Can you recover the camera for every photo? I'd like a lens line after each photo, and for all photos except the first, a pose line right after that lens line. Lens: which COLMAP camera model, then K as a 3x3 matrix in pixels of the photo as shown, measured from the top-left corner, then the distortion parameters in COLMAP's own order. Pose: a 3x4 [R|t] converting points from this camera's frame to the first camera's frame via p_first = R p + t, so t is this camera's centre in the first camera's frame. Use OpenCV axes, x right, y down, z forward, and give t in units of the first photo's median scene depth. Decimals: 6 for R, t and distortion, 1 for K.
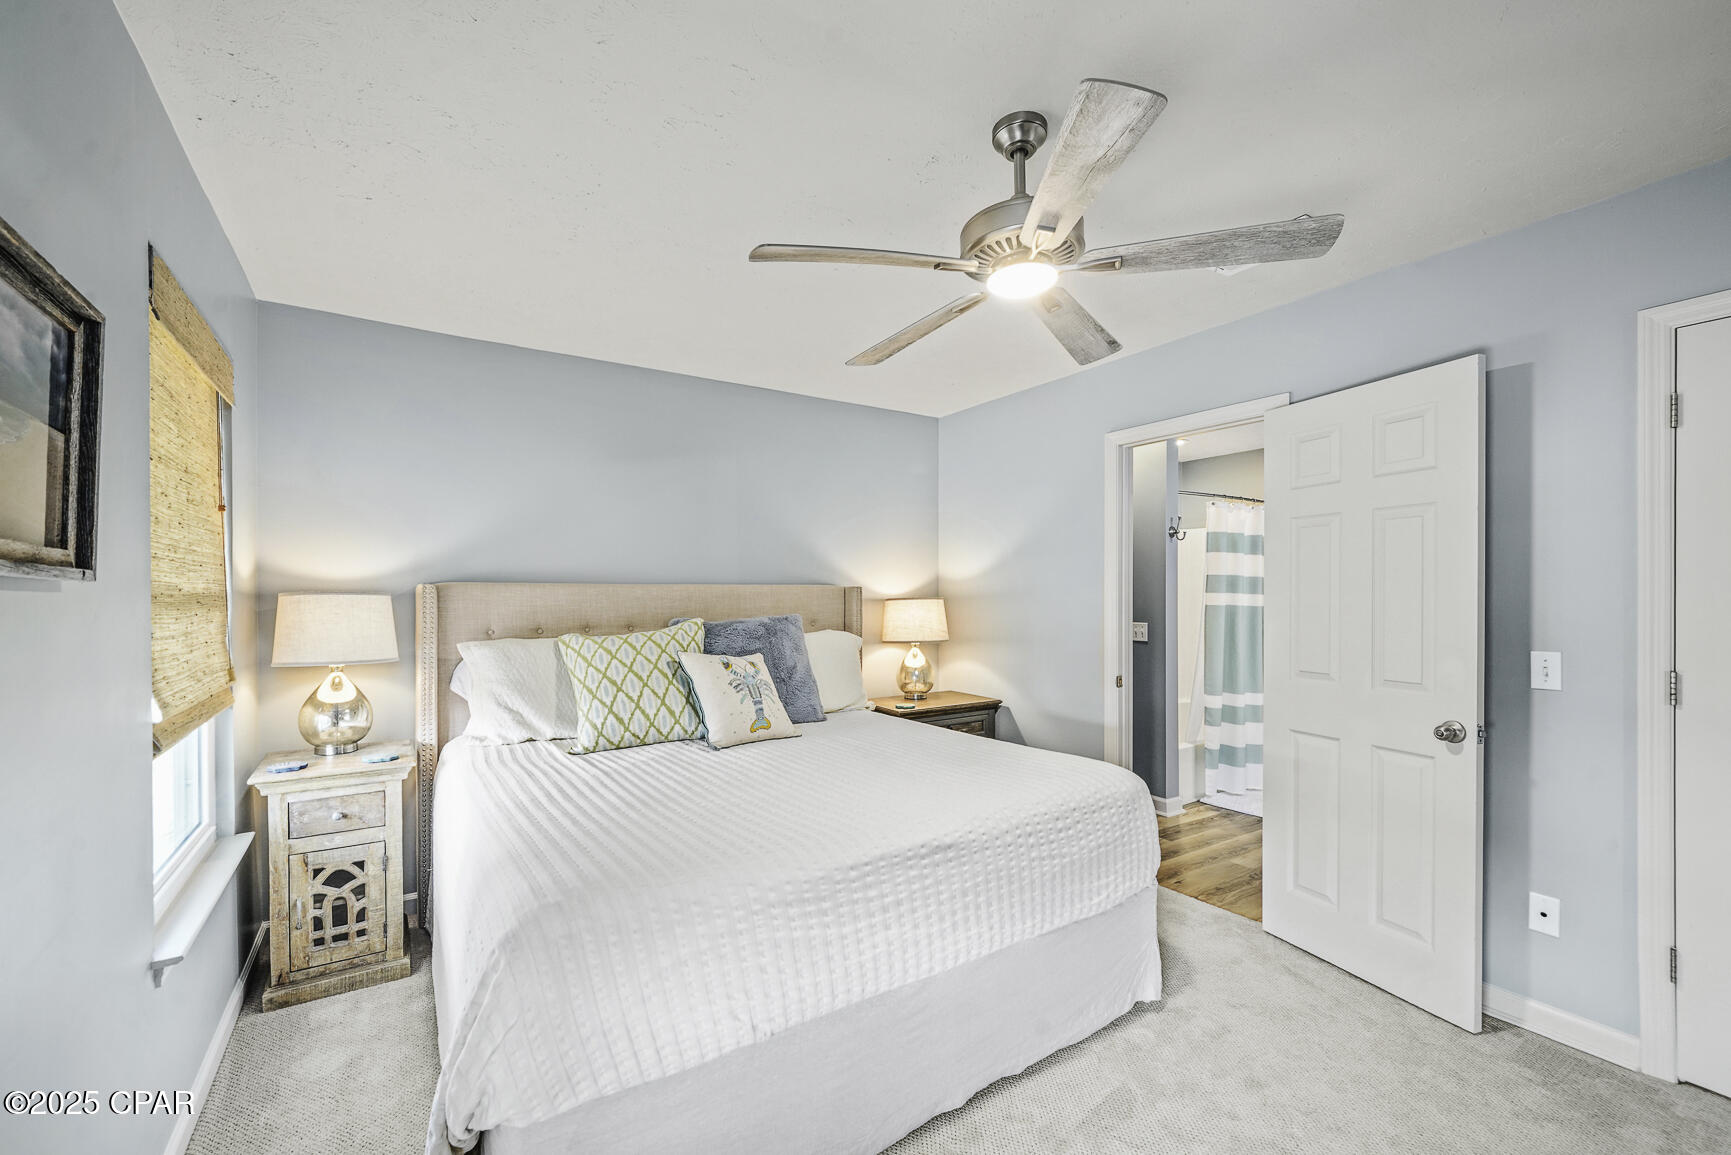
lens RADIAL K [[708.7, 0, 860.2], [0, 708.7, 605.4], [0, 0, 1]] dist [-0.017273, 0.000323]
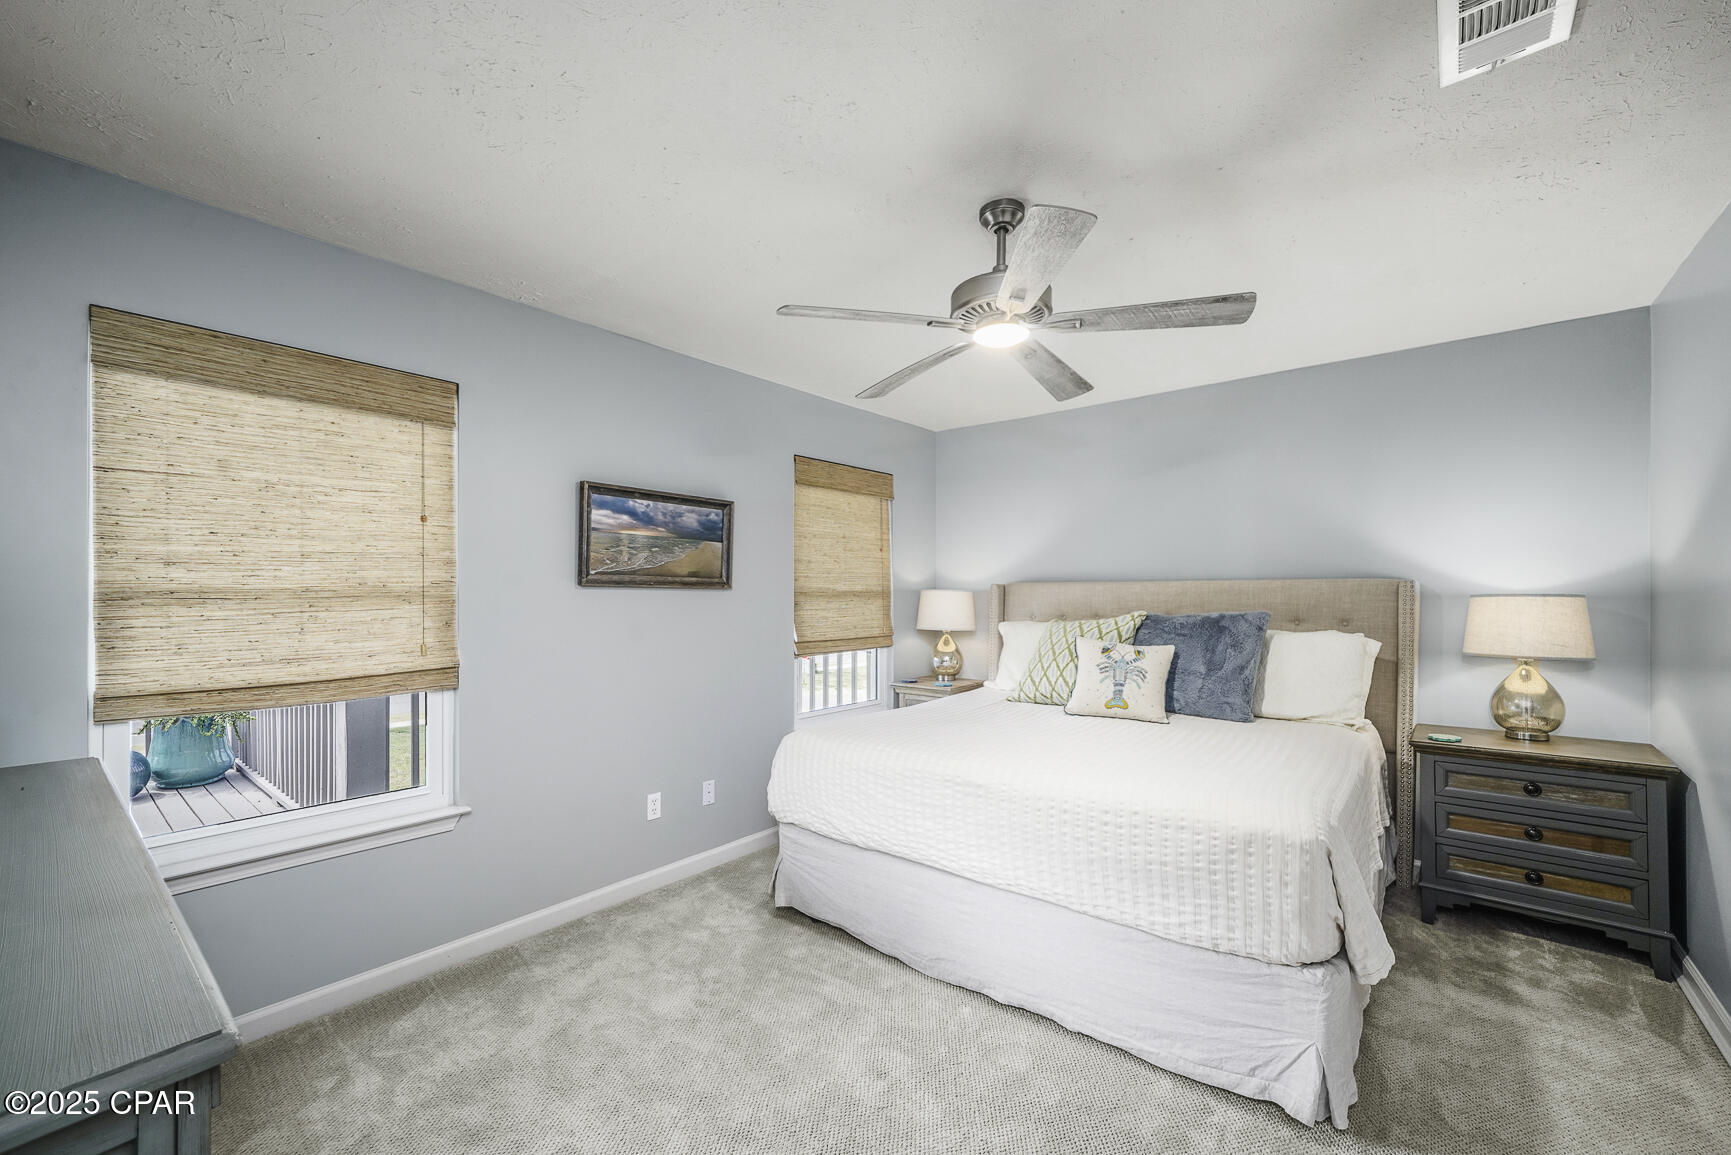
lens RADIAL K [[699.4, 0, 842.7], [0, 699.4, 572.4], [0, 0, 1]] dist [0.000581, -0.000070]
pose [[0.279375, -0.021669, -0.959938, 0.850103], [-0.005078, 0.999698, -0.024044, -0.018127], [0.960169, 0.011592, 0.279180, 0.242998]]
